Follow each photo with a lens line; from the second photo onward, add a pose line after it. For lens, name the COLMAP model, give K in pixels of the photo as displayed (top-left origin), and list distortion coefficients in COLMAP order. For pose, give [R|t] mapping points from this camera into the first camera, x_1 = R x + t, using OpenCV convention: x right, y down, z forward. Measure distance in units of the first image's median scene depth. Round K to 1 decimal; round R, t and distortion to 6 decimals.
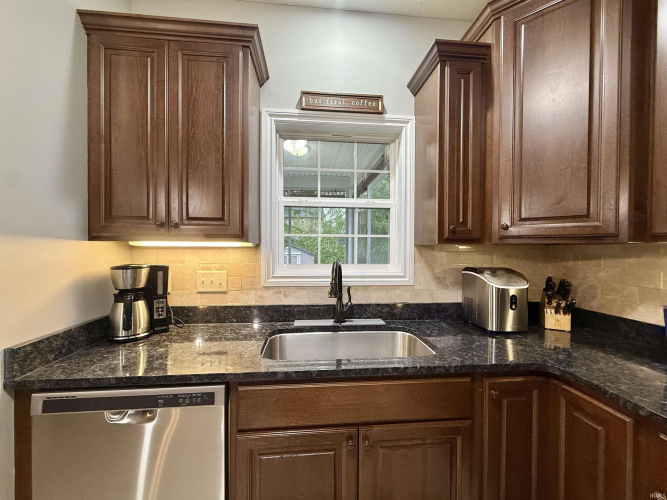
lens RADIAL K [[263.9, 0, 332.8], [0, 263.9, 250.1], [0, 0, 1]] dist [-0.002127, 0.000246]
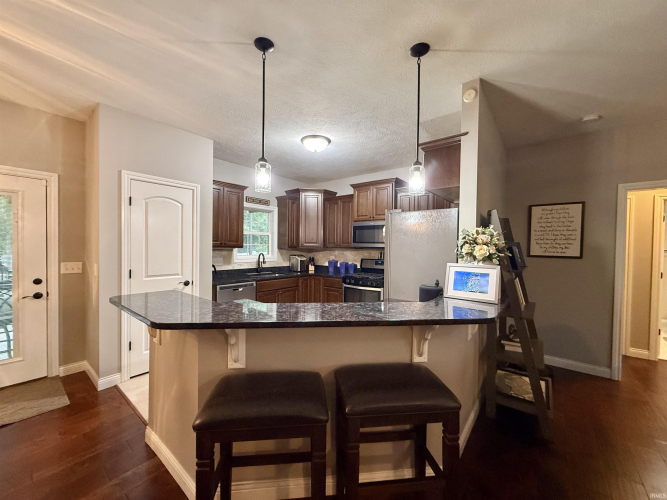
lens RADIAL K [[263.9, 0, 330.8], [0, 263.9, 253.1], [0, 0, 1]] dist [-0.002127, 0.000246]
pose [[0.695510, -0.014404, 0.718372, -1.660197], [-0.004006, 0.999706, 0.023923, -0.040974], [-0.718505, -0.019516, 0.695248, -1.813786]]
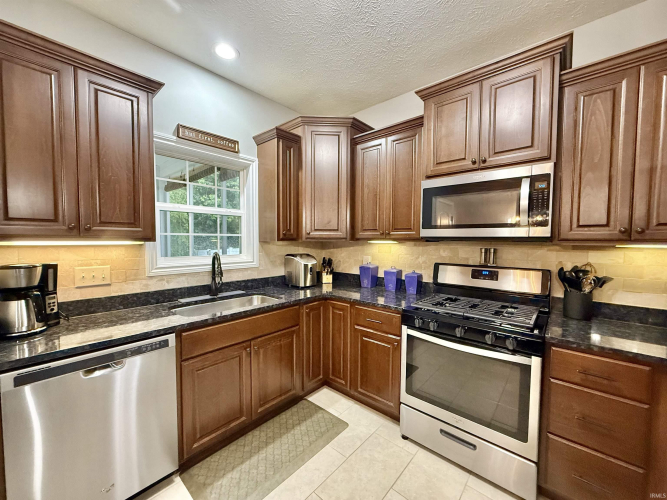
lens RADIAL K [[263.9, 0, 330.8], [0, 263.9, 250.5], [0, 0, 1]] dist [-0.002127, 0.000246]
pose [[0.735044, -0.031004, 0.677310, -0.486211], [0.004919, 0.999172, 0.040399, -0.029032], [-0.678002, -0.026363, 0.734588, -0.495290]]
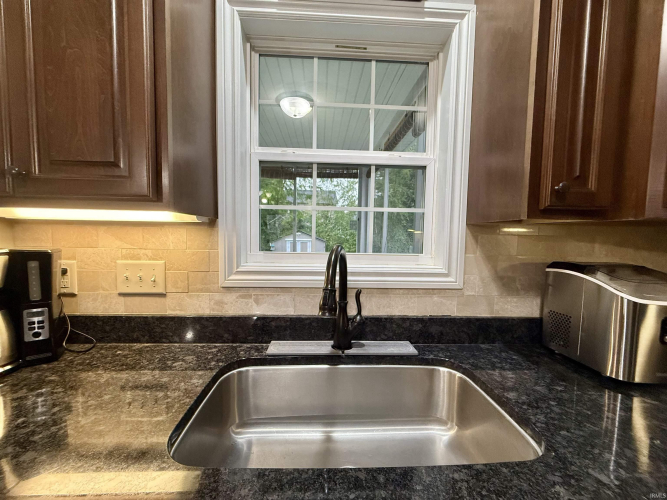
lens RADIAL K [[263.9, 0, 334.2], [0, 263.9, 251.2], [0, 0, 1]] dist [-0.002127, 0.000246]
pose [[0.998864, 0.015874, -0.044936, 0.032831], [-0.013511, 0.998534, 0.052416, 0.017227], [0.045702, -0.051749, 0.997614, 0.404946]]
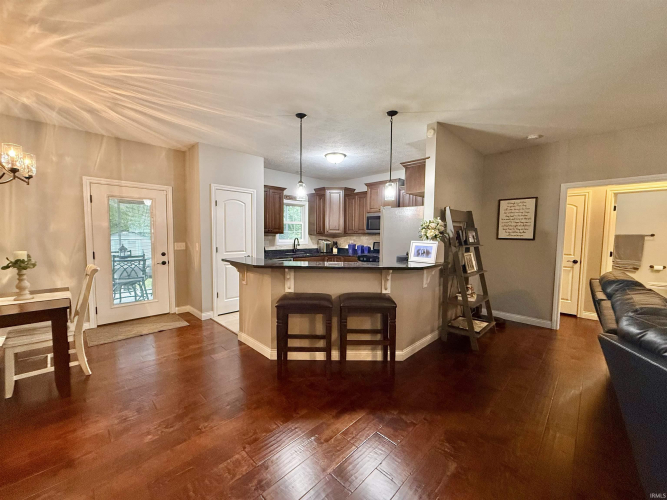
lens RADIAL K [[263.9, 0, 331.2], [0, 263.9, 253.2], [0, 0, 1]] dist [-0.002127, 0.000246]
pose [[0.769905, -0.044229, 0.636624, -2.200756], [-0.000241, 0.997575, 0.069597, -0.010187], [-0.638159, -0.053736, 0.768027, -2.572650]]
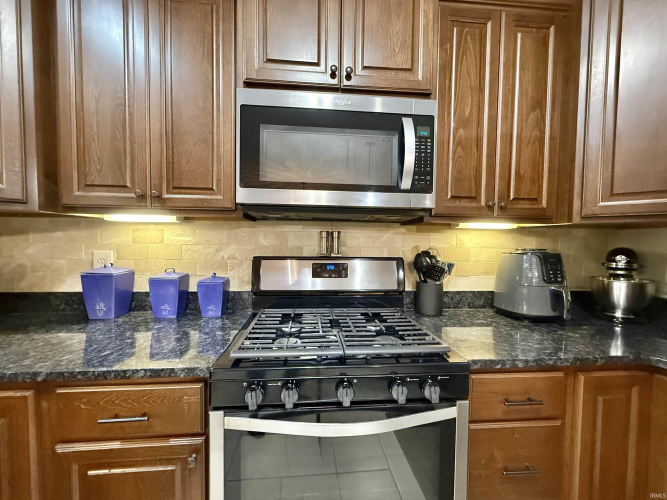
lens RADIAL K [[263.9, 0, 330.7], [0, 263.9, 250.4], [0, 0, 1]] dist [-0.002127, 0.000246]
pose [[0.010254, -0.045240, 0.998924, 0.111391], [-0.003387, 0.998969, 0.045277, 0.044929], [-0.999942, -0.003847, 0.010090, -0.050539]]
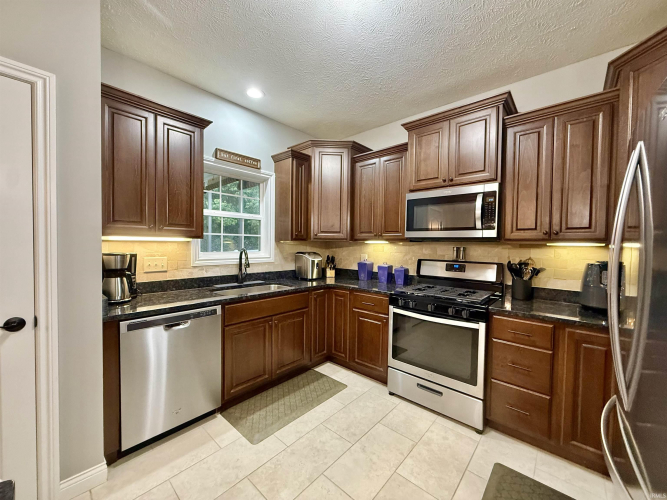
lens RADIAL K [[263.9, 0, 330.6], [0, 263.9, 250.6], [0, 0, 1]] dist [-0.002127, 0.000246]
pose [[0.738269, -0.013334, 0.674375, -0.750414], [-0.003747, 0.999708, 0.023869, 0.003367], [-0.674496, -0.020148, 0.738004, -0.755516]]
